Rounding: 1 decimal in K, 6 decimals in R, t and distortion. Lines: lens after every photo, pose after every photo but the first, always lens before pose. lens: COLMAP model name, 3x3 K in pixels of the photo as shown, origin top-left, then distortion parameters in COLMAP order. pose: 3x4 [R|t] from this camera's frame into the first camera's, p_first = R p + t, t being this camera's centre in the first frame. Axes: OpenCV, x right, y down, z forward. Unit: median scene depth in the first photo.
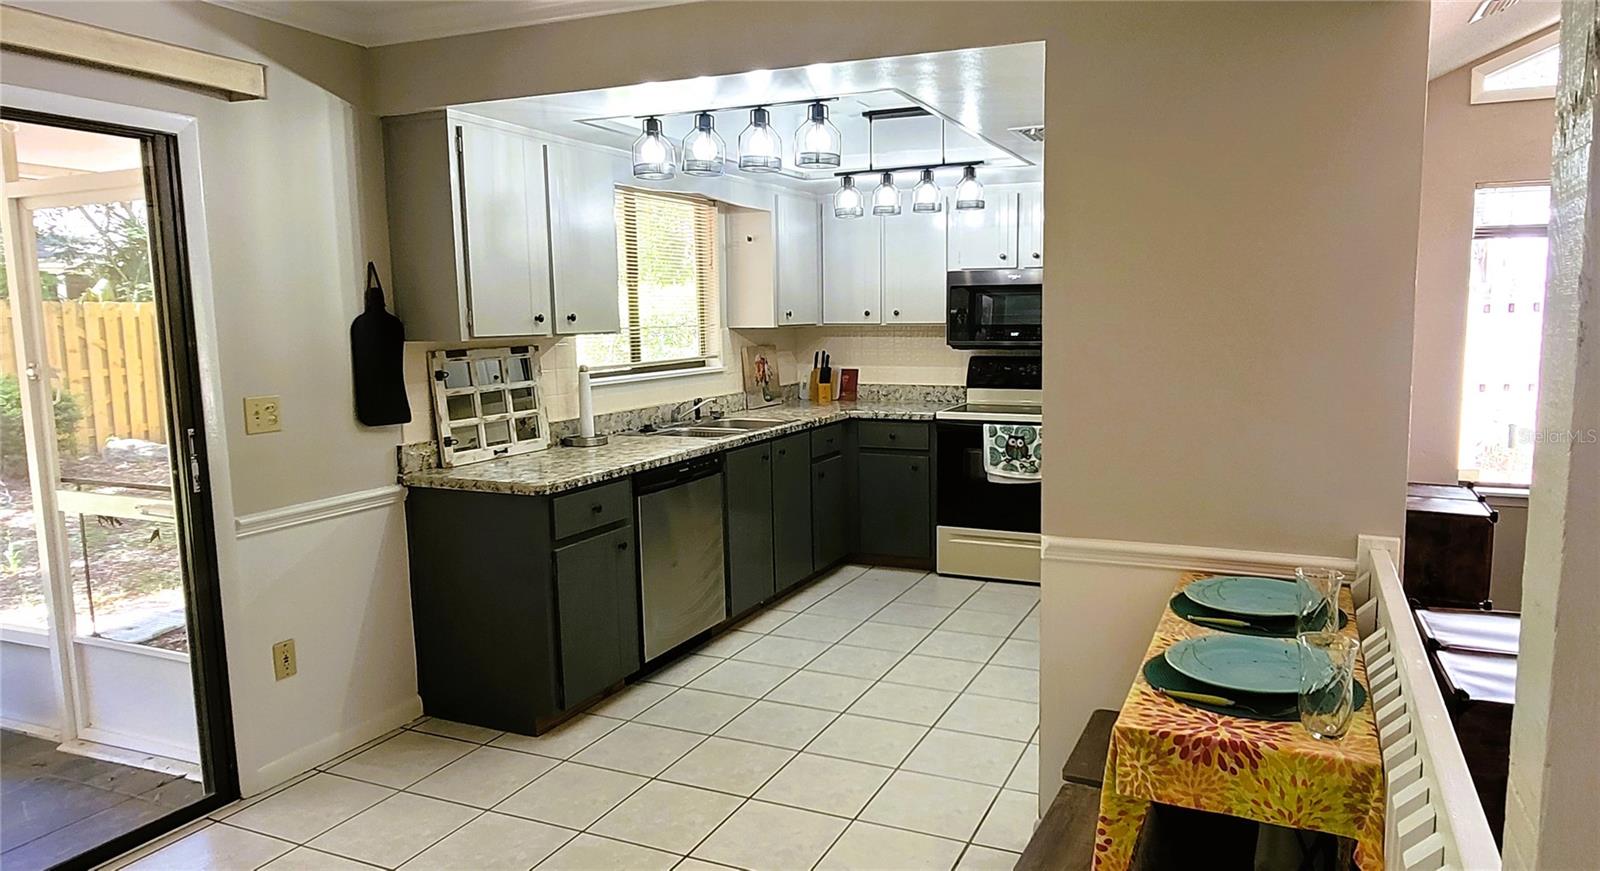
lens RADIAL K [[988.7, 0, 802.2], [0, 988.7, 432.0], [0, 0, 1]] dist [0.008329, -0.000145]
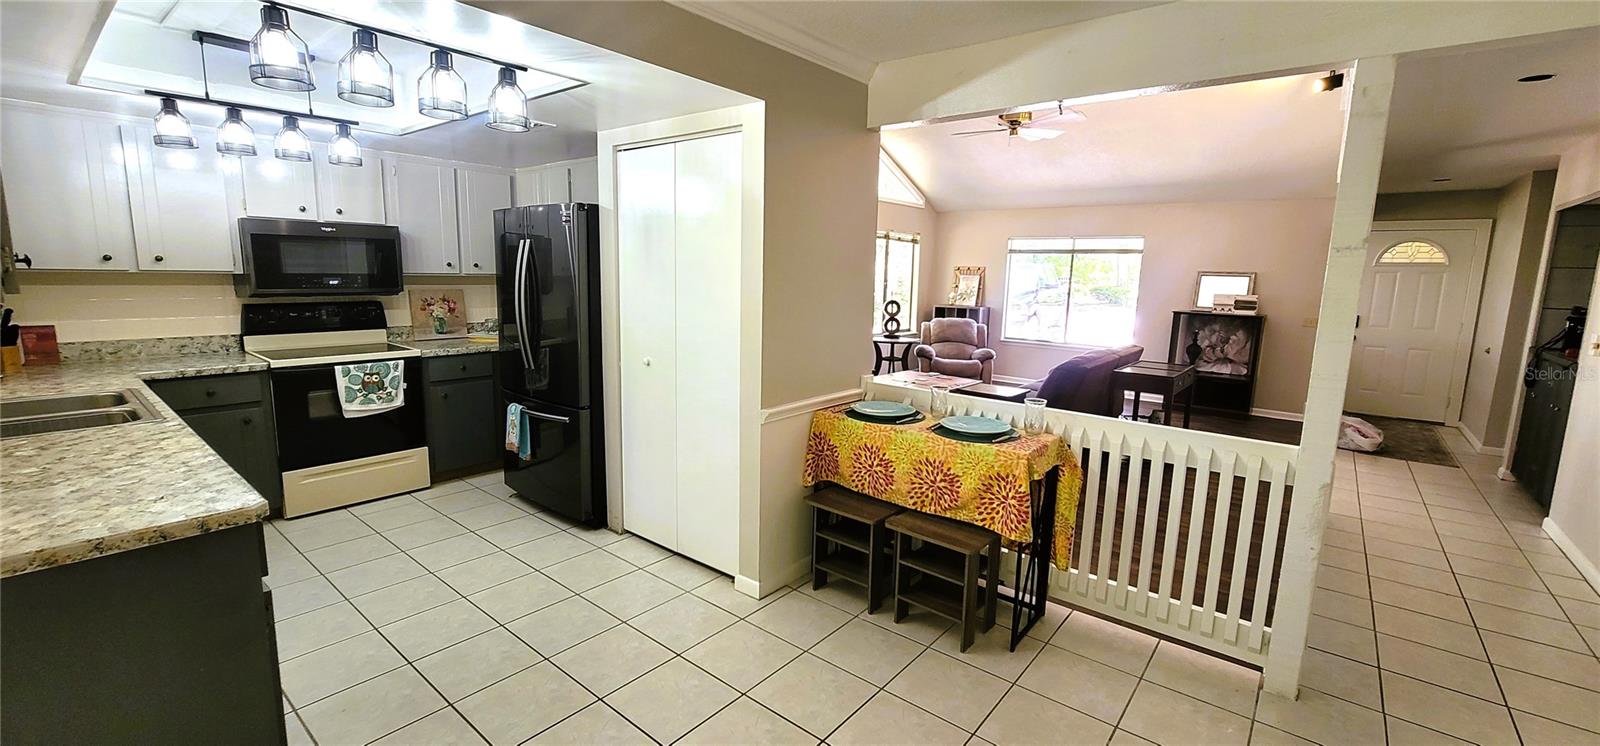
lens RADIAL K [[657.7, 0, 800.2], [0, 657.7, 372.5], [0, 0, 1]] dist [0.009374, 0.000061]
pose [[0.286503, -0.133835, 0.948685, -0.359464], [0.095423, 0.989258, 0.110741, -0.032823], [-0.953315, 0.058799, 0.296197, 0.303747]]
